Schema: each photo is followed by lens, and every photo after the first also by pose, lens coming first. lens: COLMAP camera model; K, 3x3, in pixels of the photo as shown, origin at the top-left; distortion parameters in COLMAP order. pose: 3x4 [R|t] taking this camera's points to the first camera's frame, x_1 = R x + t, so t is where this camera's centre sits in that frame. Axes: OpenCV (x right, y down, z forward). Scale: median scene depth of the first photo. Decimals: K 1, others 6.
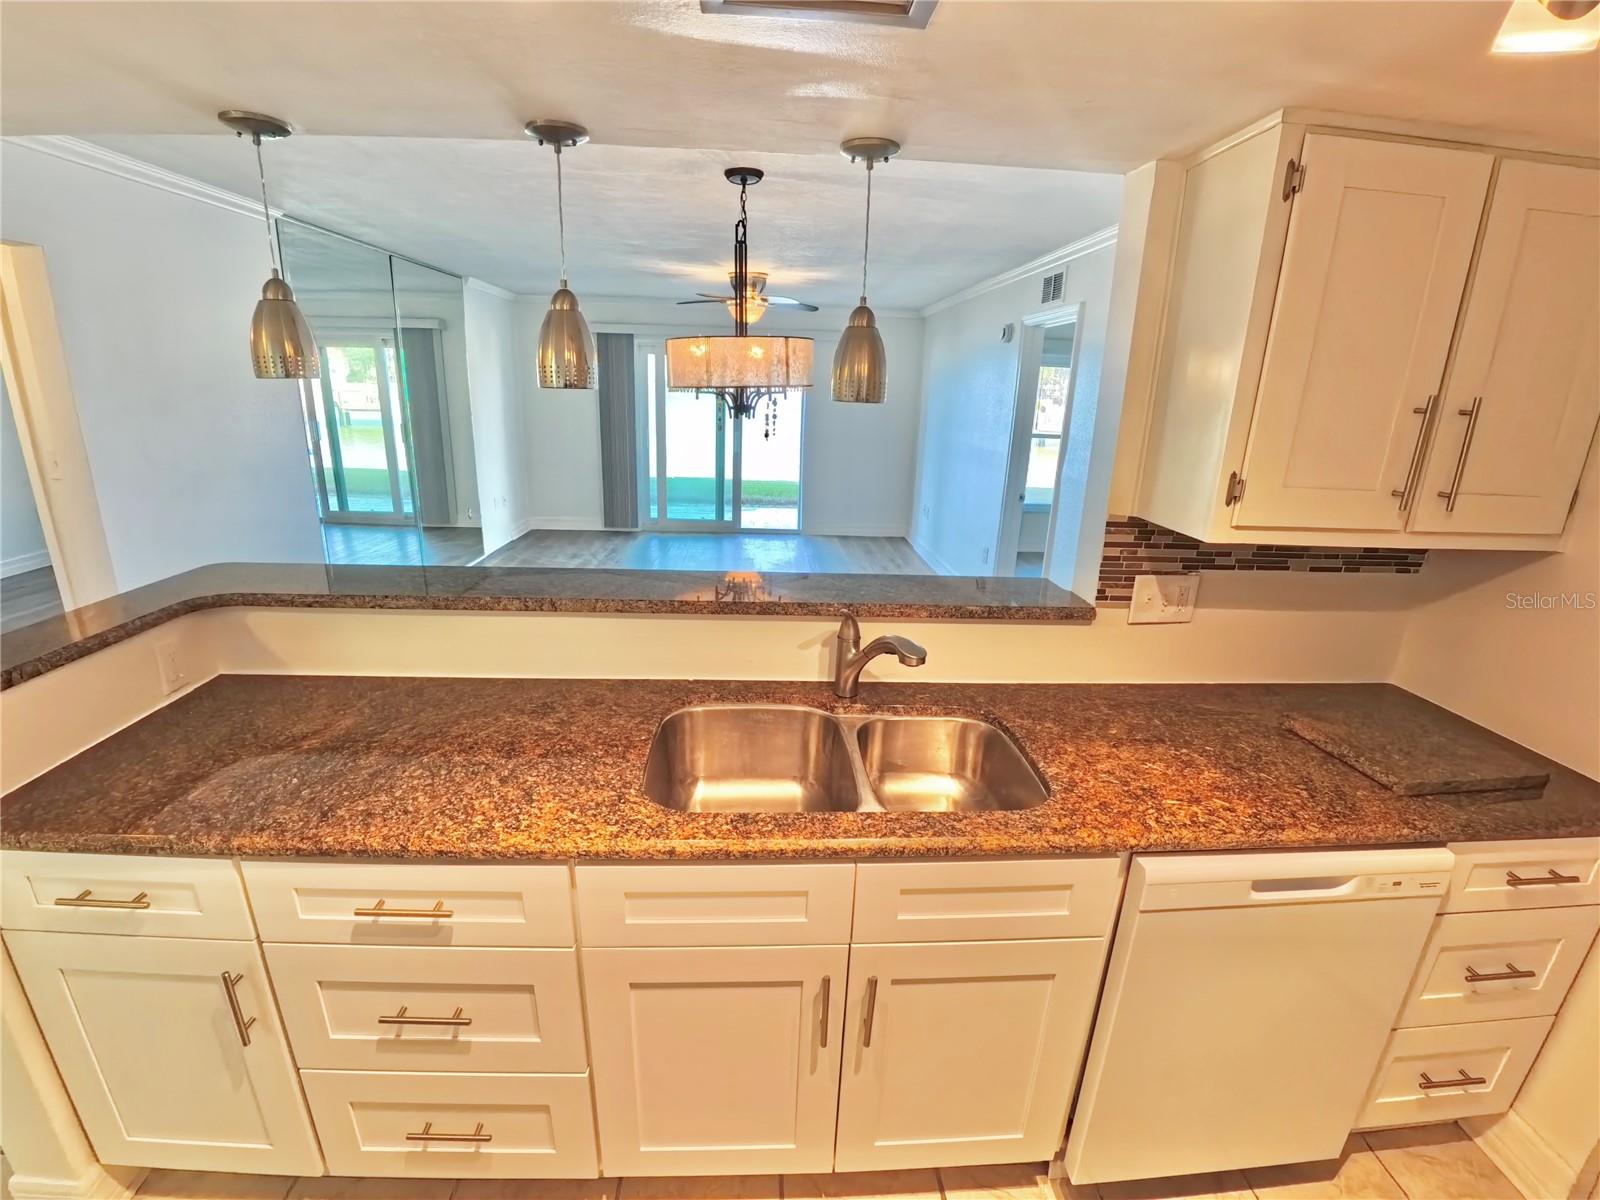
lens RADIAL K [[701.5, 0, 800.0], [0, 701.5, 600.0], [0, 0, 1]] dist [-0.055218, 0.006734]
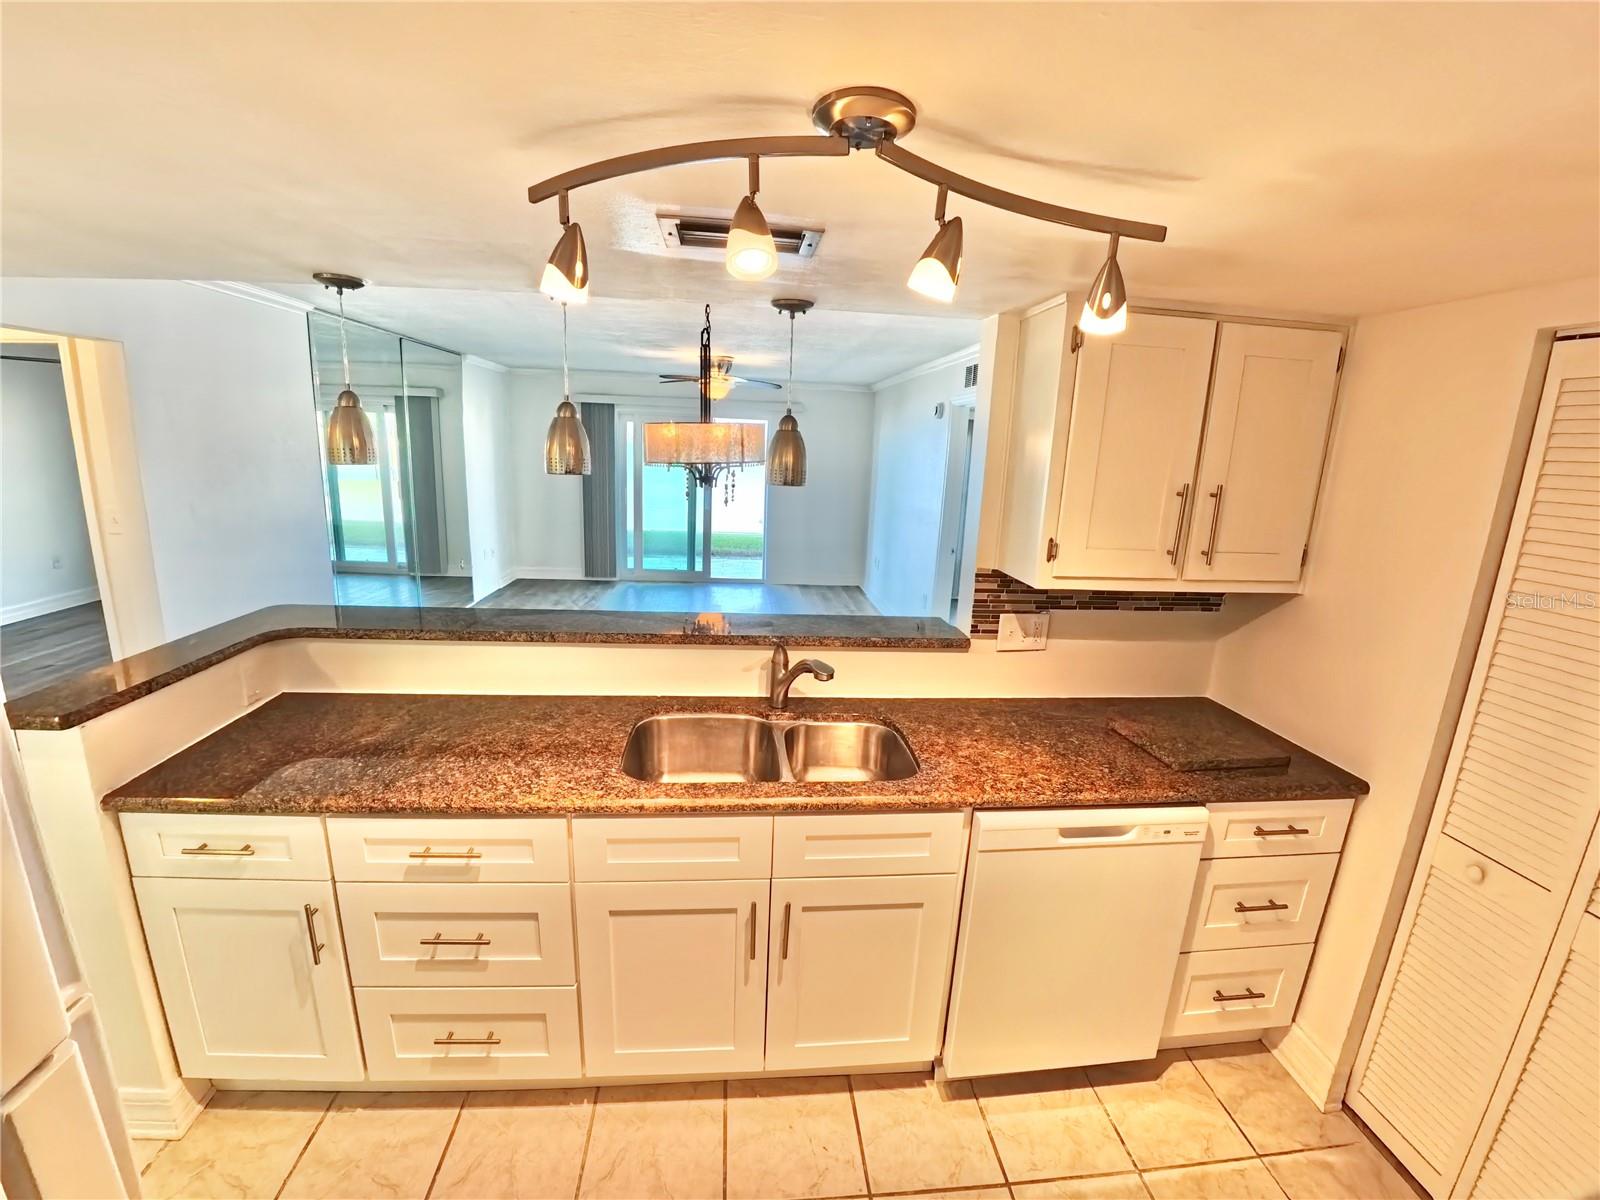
lens RADIAL K [[675.2, 0, 800.0], [0, 675.2, 600.0], [0, 0, 1]] dist [-0.055975, 0.007082]
pose [[0.999112, -0.000648, 0.042130, 0.054402], [0.003556, 0.997611, -0.068987, 0.025835], [-0.041985, 0.069076, 0.996728, -0.269723]]
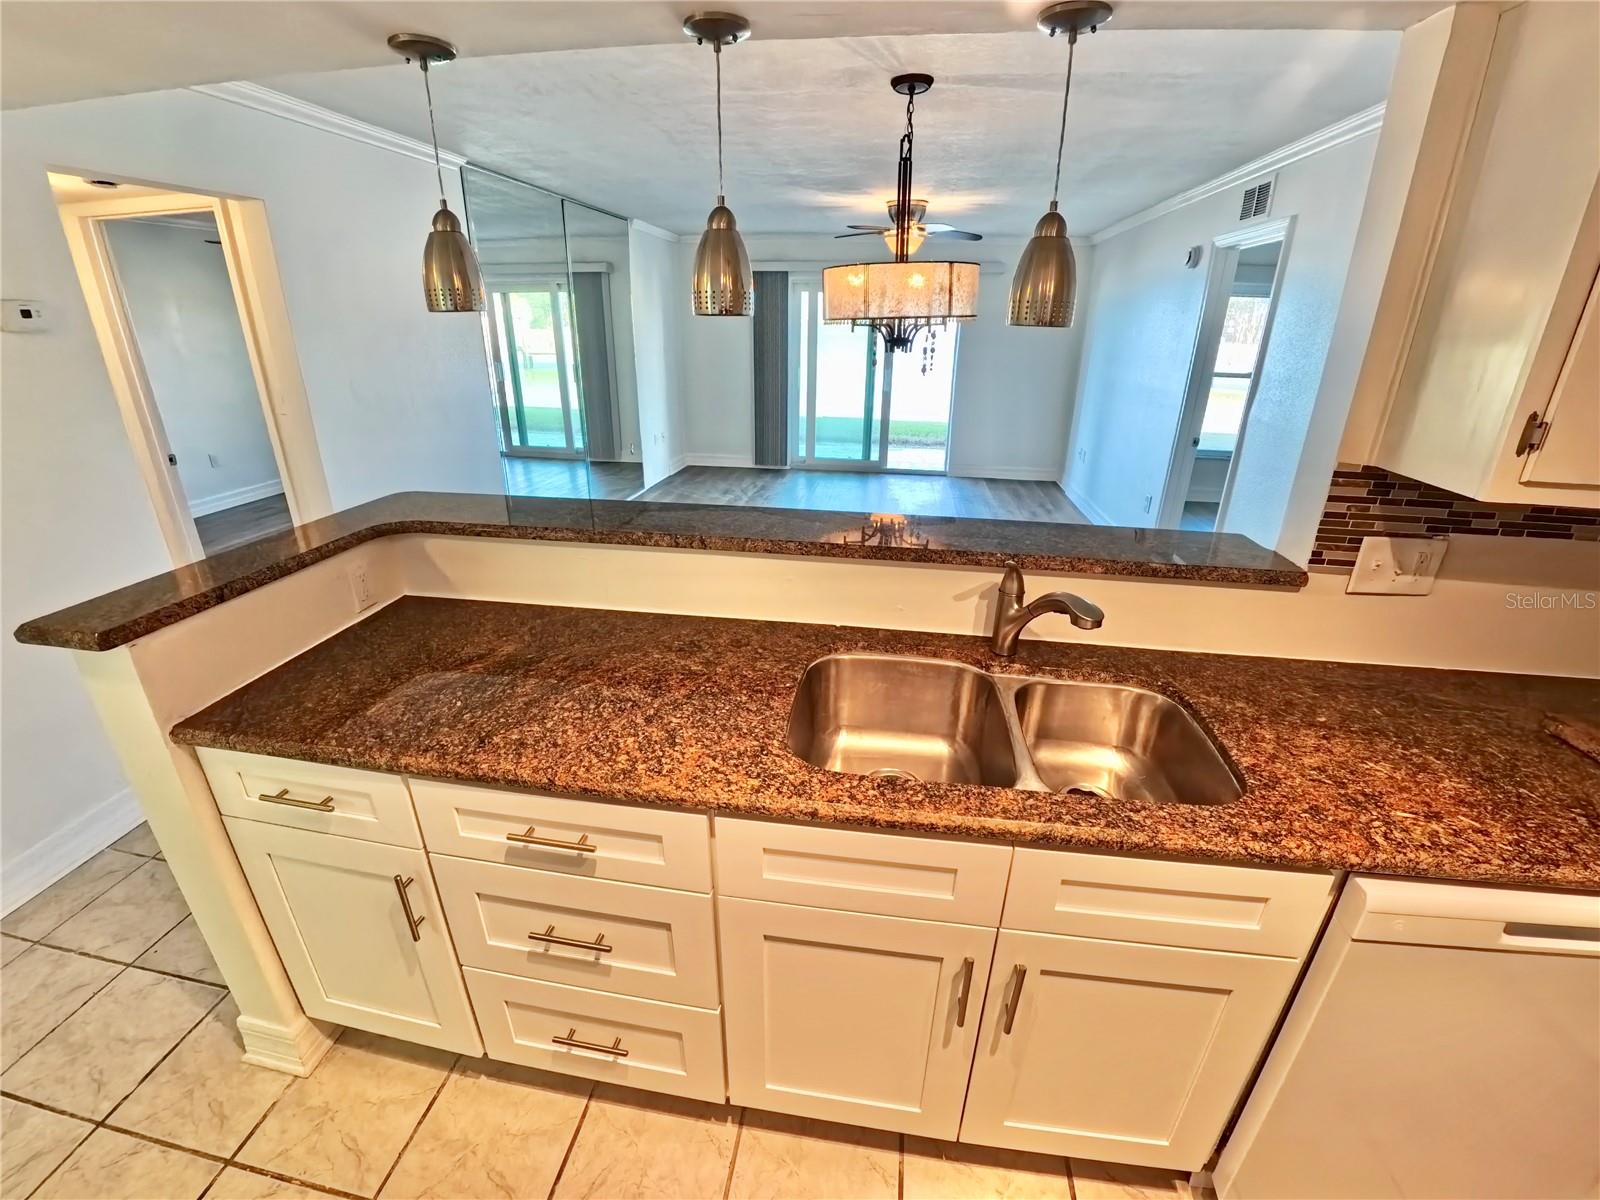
lens RADIAL K [[675.2, 0, 800.0], [0, 675.2, 600.0], [0, 0, 1]] dist [-0.055975, 0.007082]
pose [[0.978784, 0.056544, -0.196940, -0.027419], [-0.038369, 0.994746, 0.094914, -0.007843], [0.201272, -0.085344, 0.975810, 0.090572]]
